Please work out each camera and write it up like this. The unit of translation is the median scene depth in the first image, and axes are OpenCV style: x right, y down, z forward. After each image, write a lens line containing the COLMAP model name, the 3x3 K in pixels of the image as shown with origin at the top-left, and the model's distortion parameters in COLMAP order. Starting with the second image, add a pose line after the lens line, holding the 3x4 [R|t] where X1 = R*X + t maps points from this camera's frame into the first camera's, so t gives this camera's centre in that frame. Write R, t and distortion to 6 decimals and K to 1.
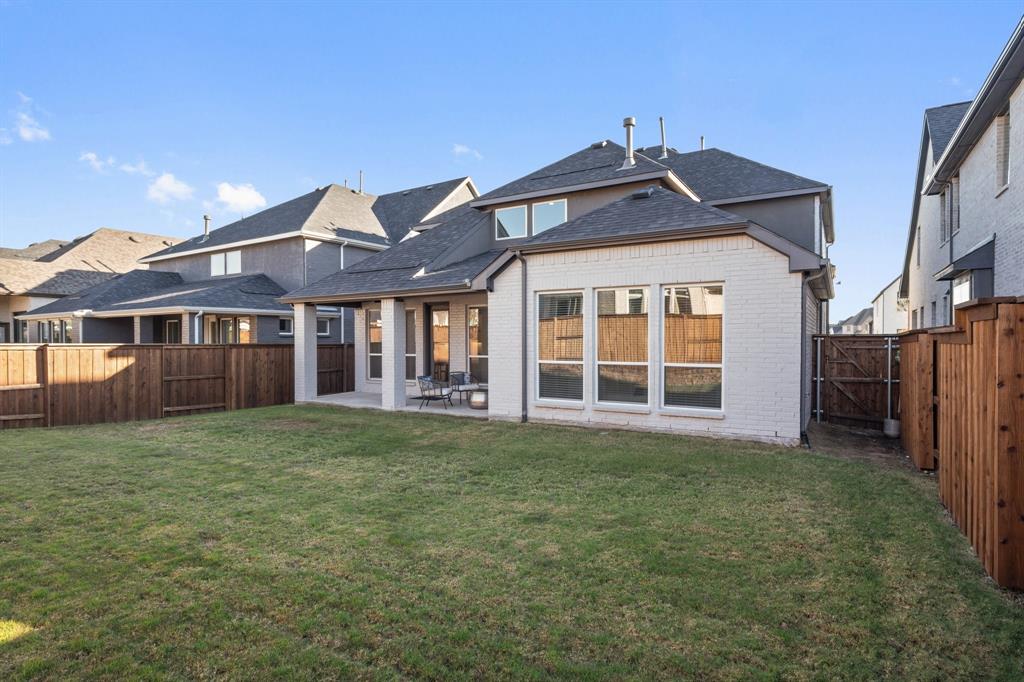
lens RADIAL K [[543.9, 0, 506.0], [0, 543.9, 343.3], [0, 0, 1]] dist [0.000362, -0.002598]
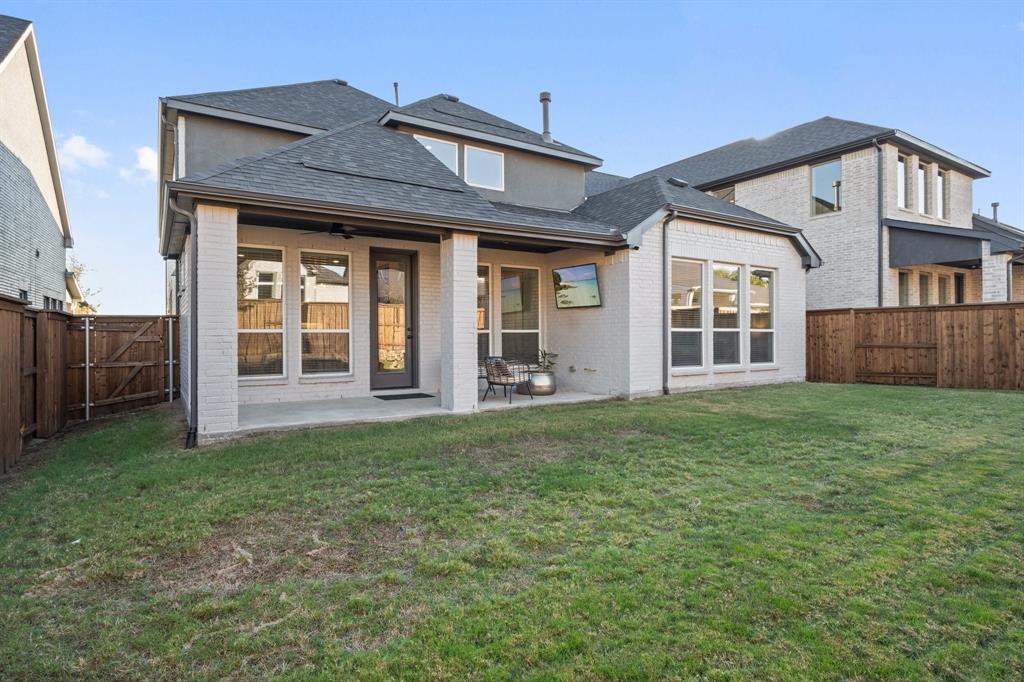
lens RADIAL K [[543.9, 0, 509.0], [0, 543.9, 334.8], [0, 0, 1]] dist [0.000362, -0.002598]
pose [[0.430106, 0.002433, 0.902775, -0.892047], [0.009093, 0.999934, -0.007027, 0.044737], [-0.902733, 0.011231, 0.430055, 0.809366]]
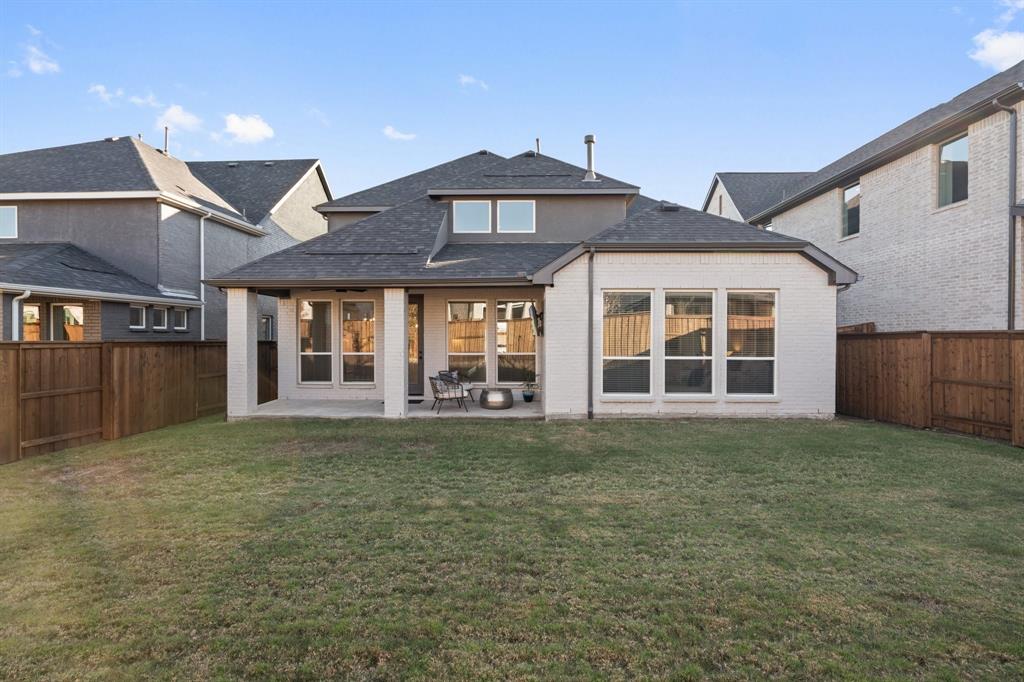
lens RADIAL K [[499.8, 0, 509.1], [0, 499.8, 337.9], [0, 0, 1]] dist [-0.001794, 0.001885]
pose [[0.862060, 0.001715, 0.506803, -0.542084], [0.000508, 0.999991, -0.004249, 0.000103], [-0.506806, 0.003920, 0.862051, 0.270034]]
